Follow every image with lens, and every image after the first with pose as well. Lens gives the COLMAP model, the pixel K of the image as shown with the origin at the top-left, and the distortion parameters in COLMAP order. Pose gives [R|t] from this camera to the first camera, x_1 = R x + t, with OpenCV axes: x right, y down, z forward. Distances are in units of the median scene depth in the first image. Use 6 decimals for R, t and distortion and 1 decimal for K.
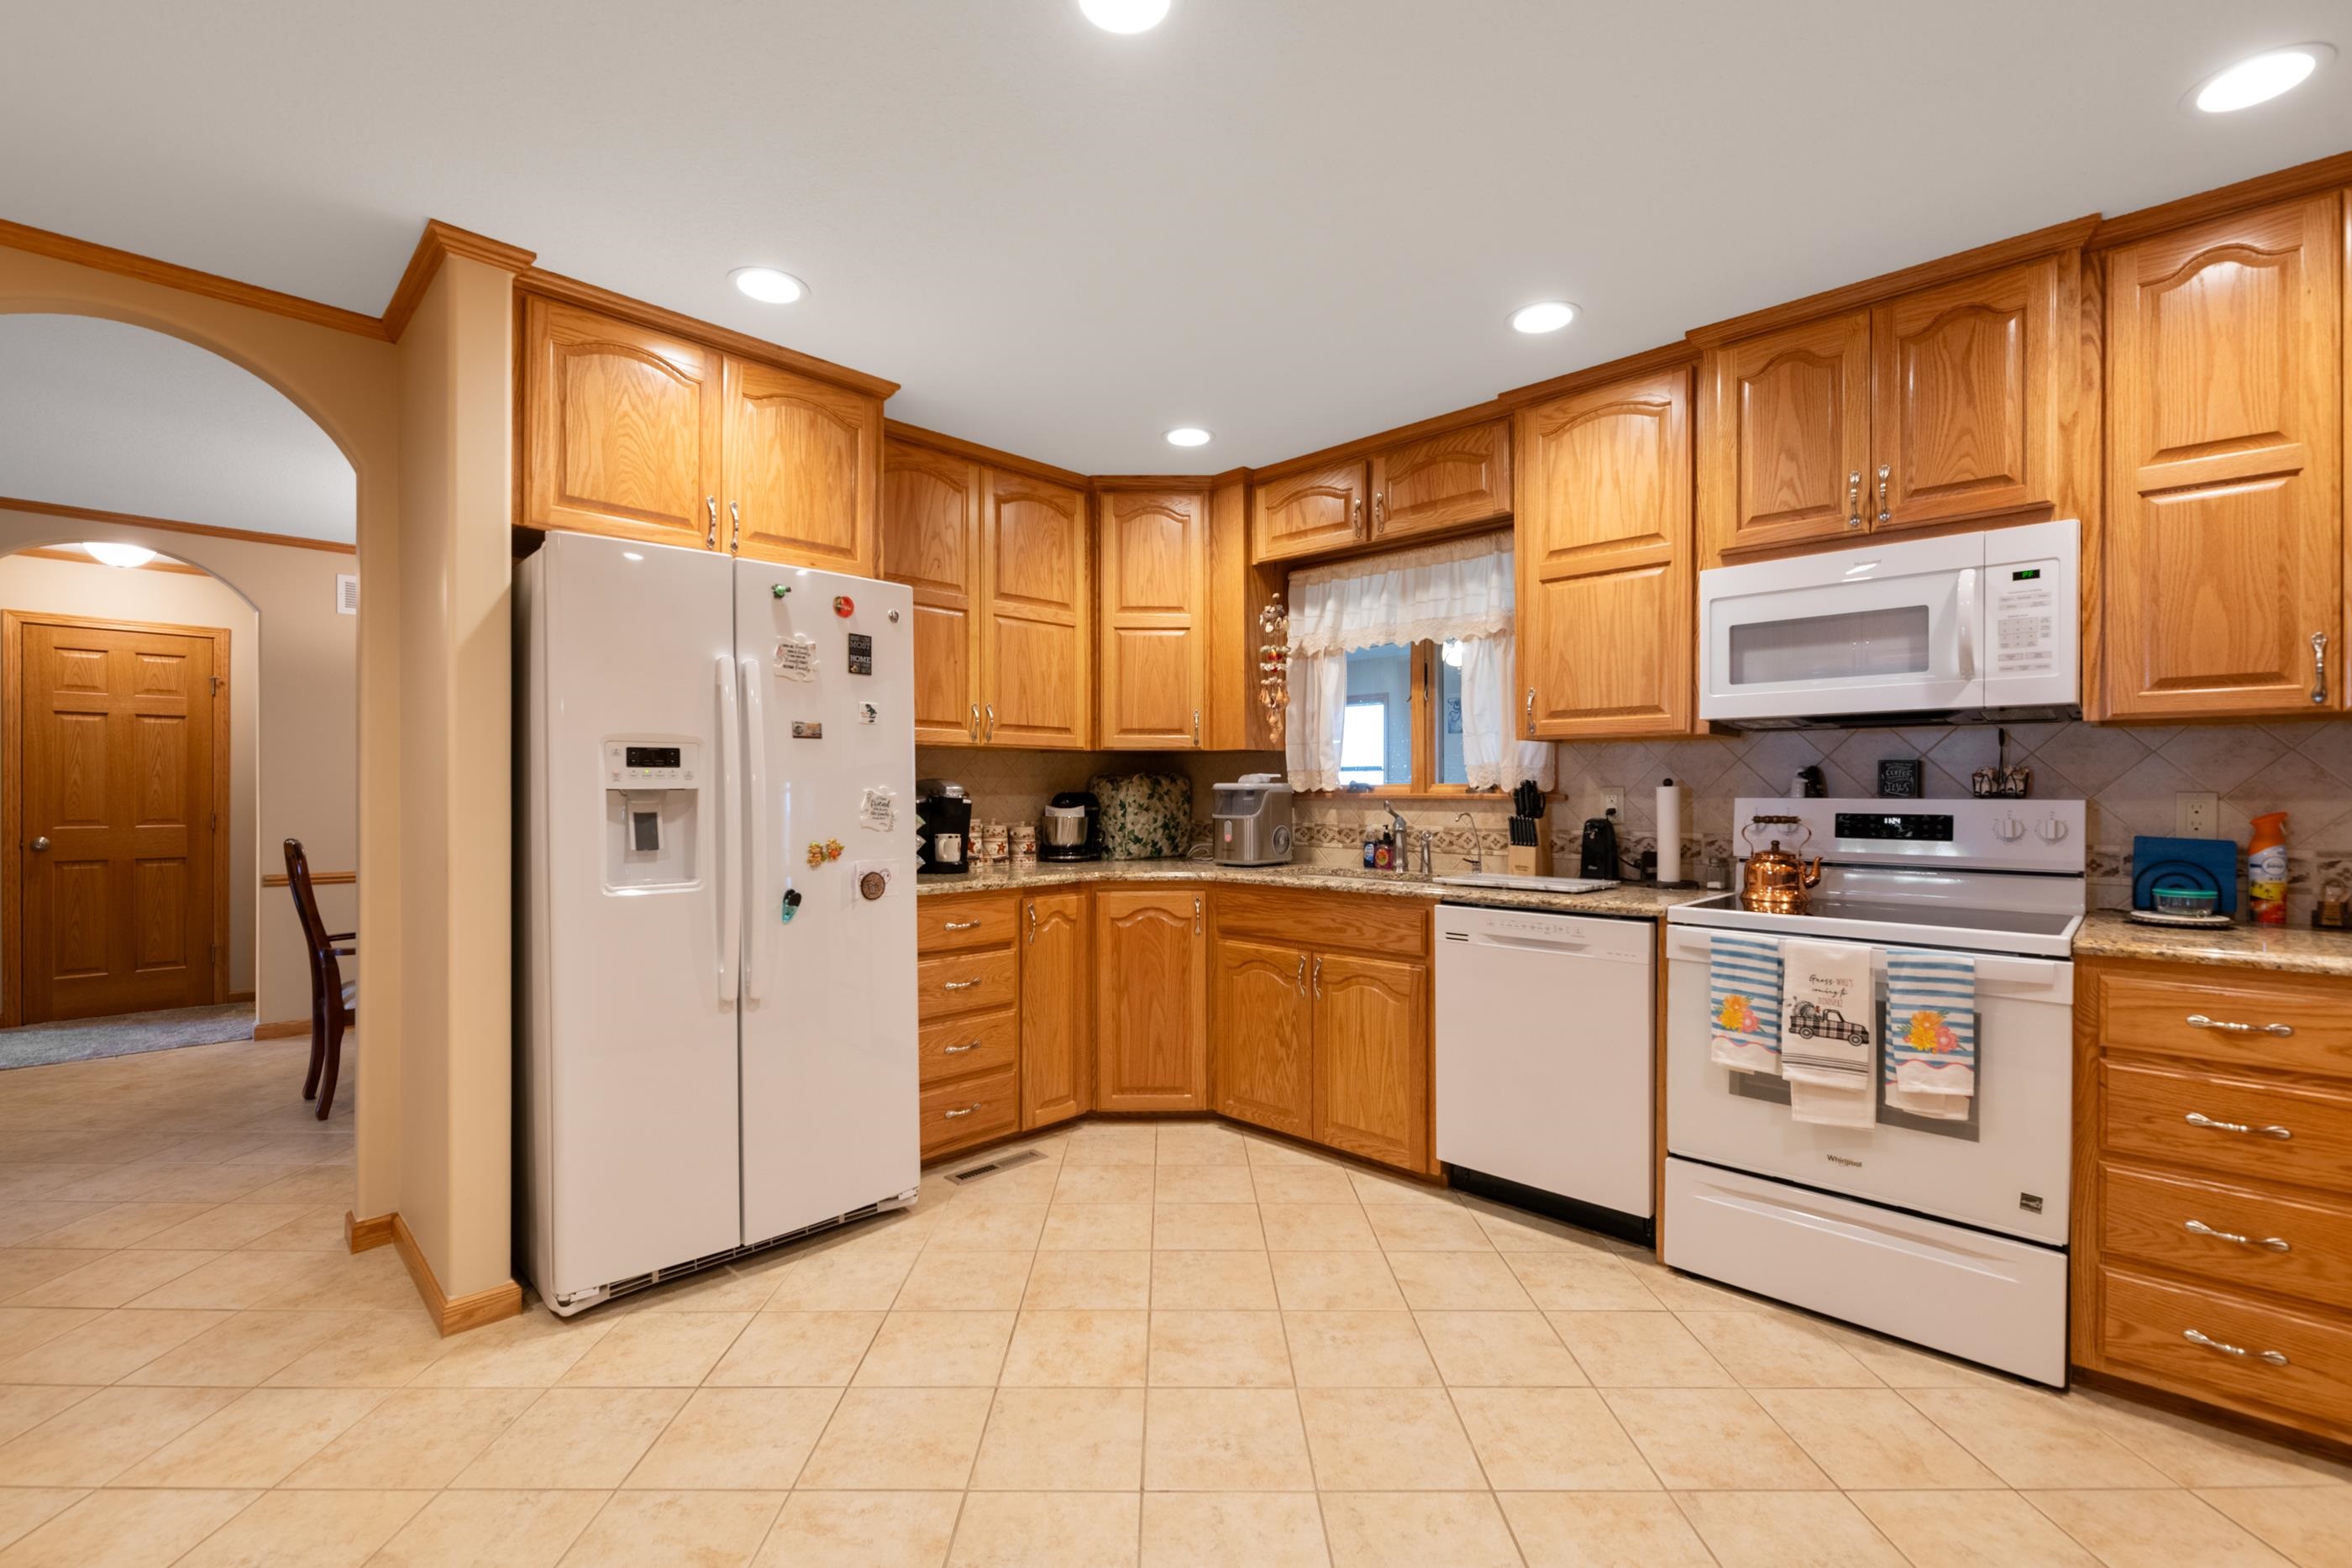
lens RADIAL K [[1011.0, 0, 1172.0], [0, 1011.0, 794.9], [0, 0, 1]] dist [-0.002317, -0.001431]
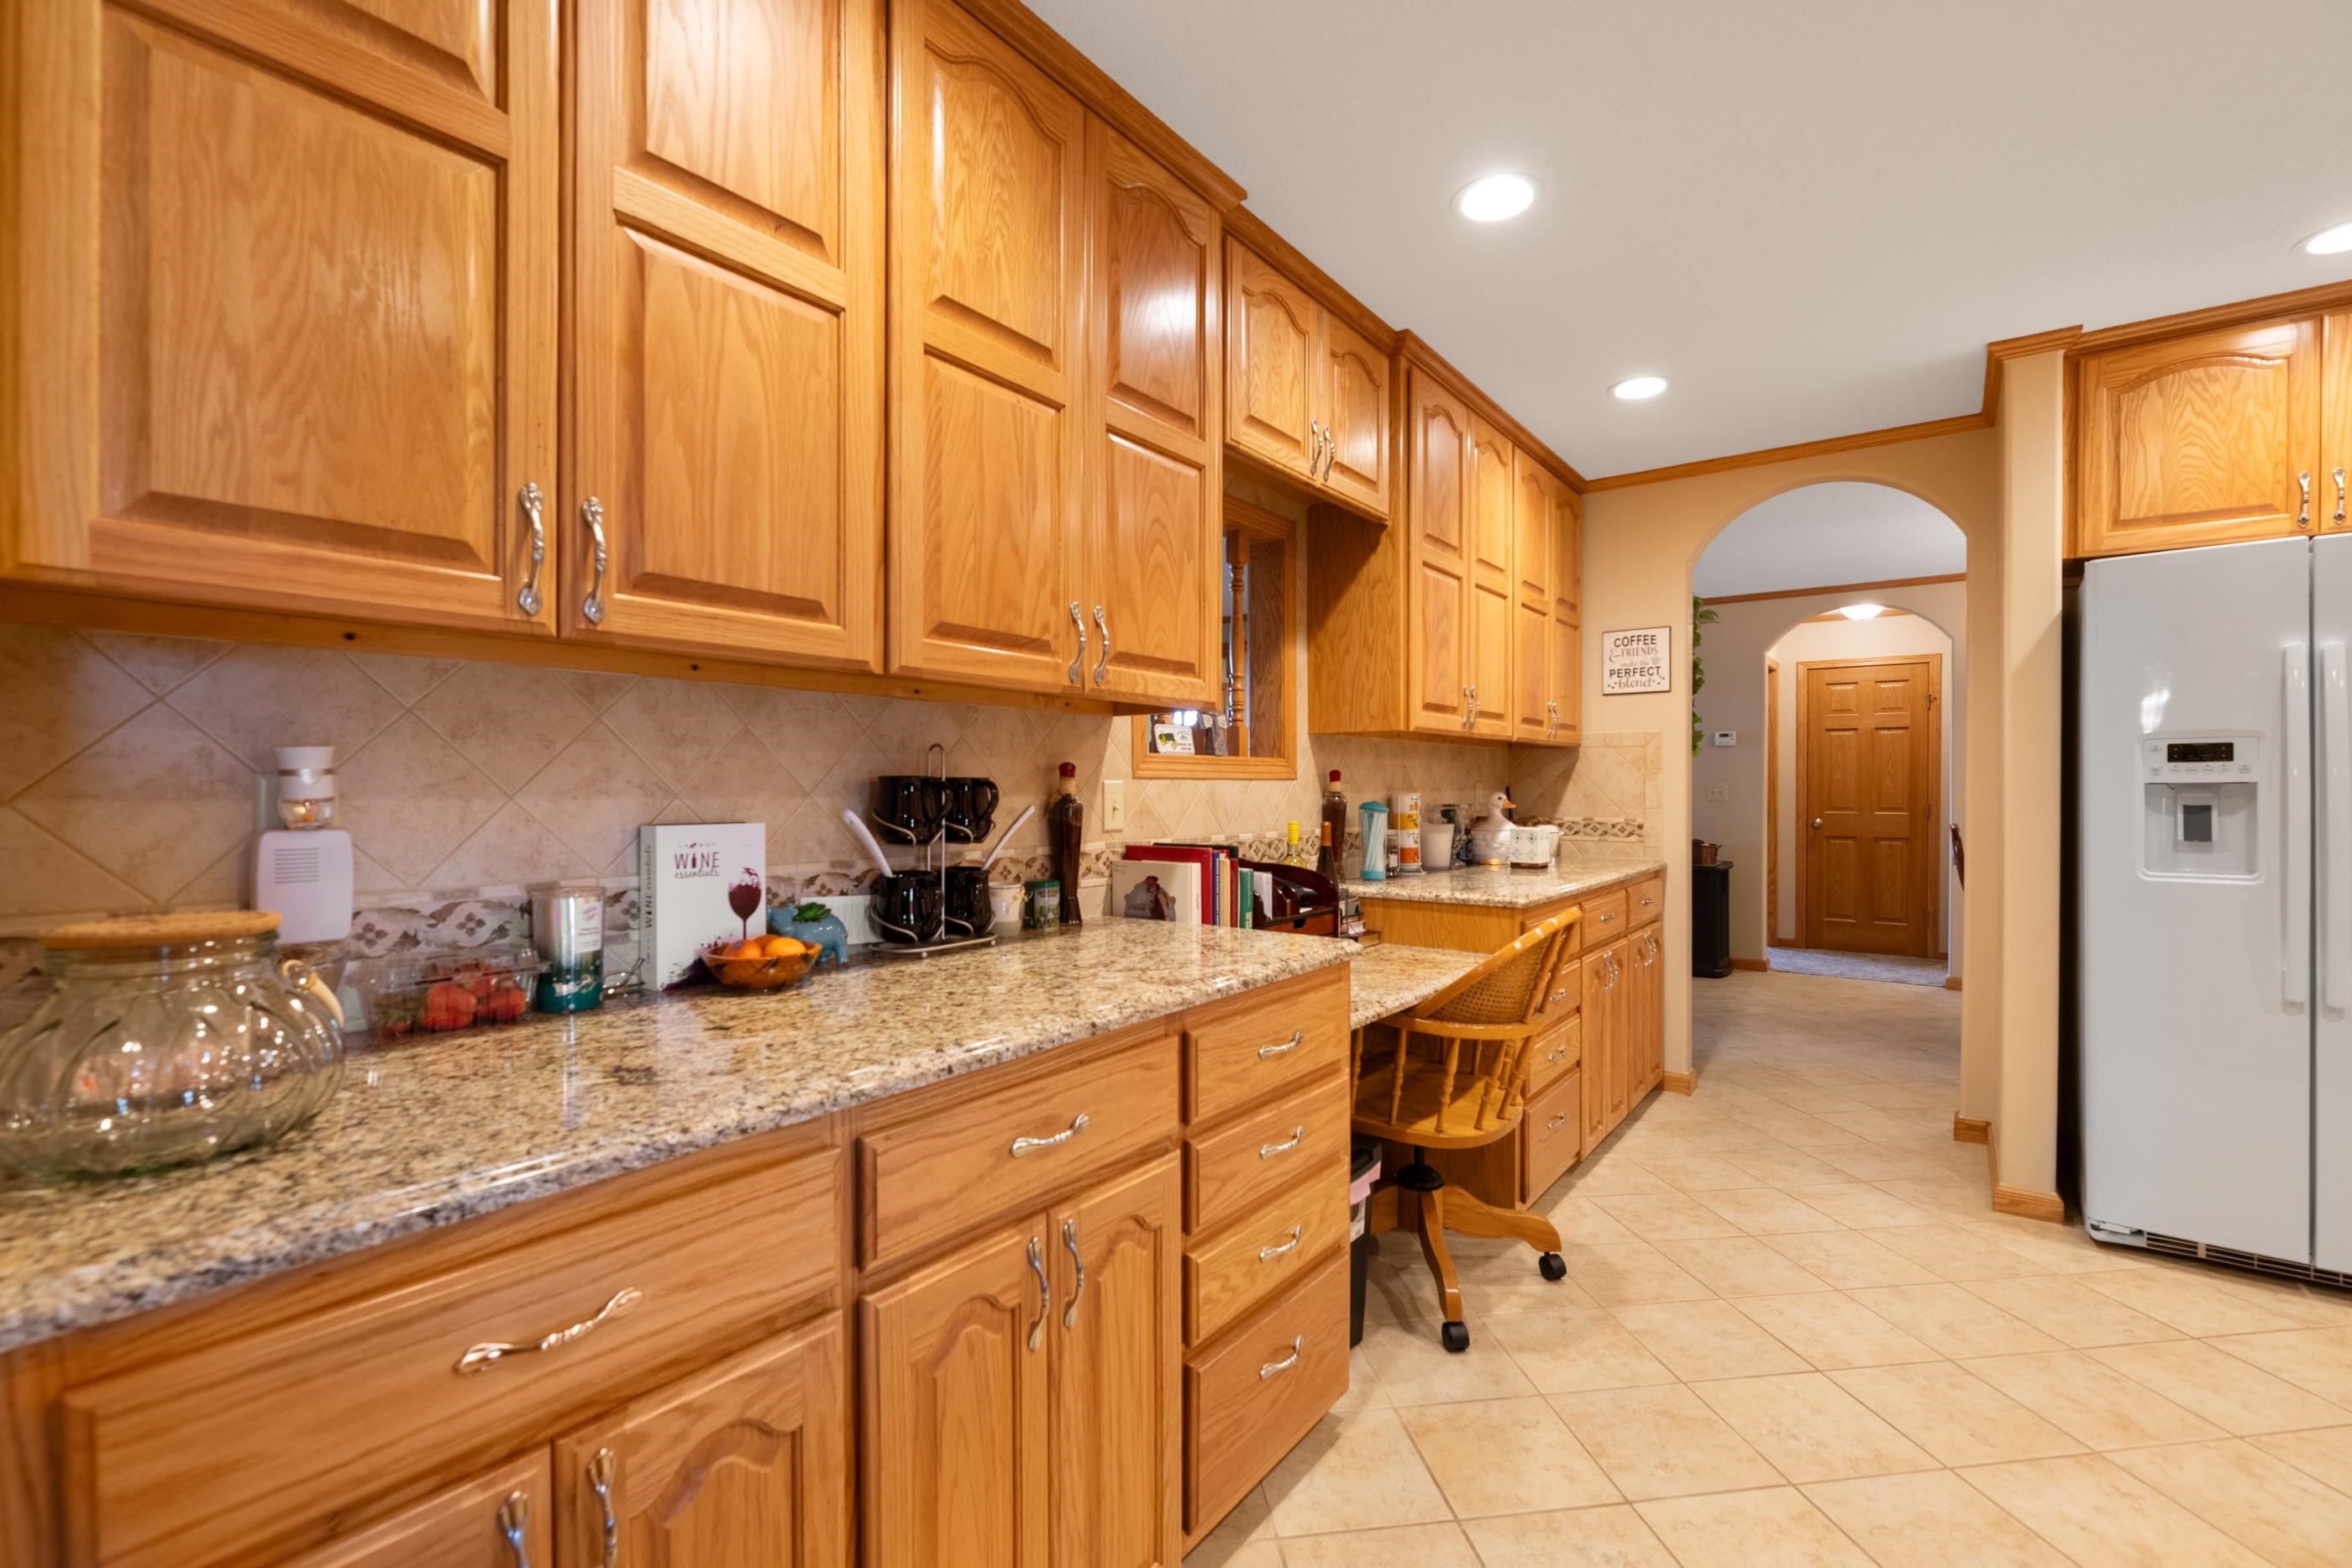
lens RADIAL K [[1011.0, 0, 1176.0], [0, 1011.0, 796.8], [0, 0, 1]] dist [-0.002317, -0.001431]
pose [[0.128562, 0.008483, -0.991665, 0.329248], [-0.002226, 0.999963, 0.008265, 0.002371], [0.991699, 0.001145, 0.128576, -0.158049]]
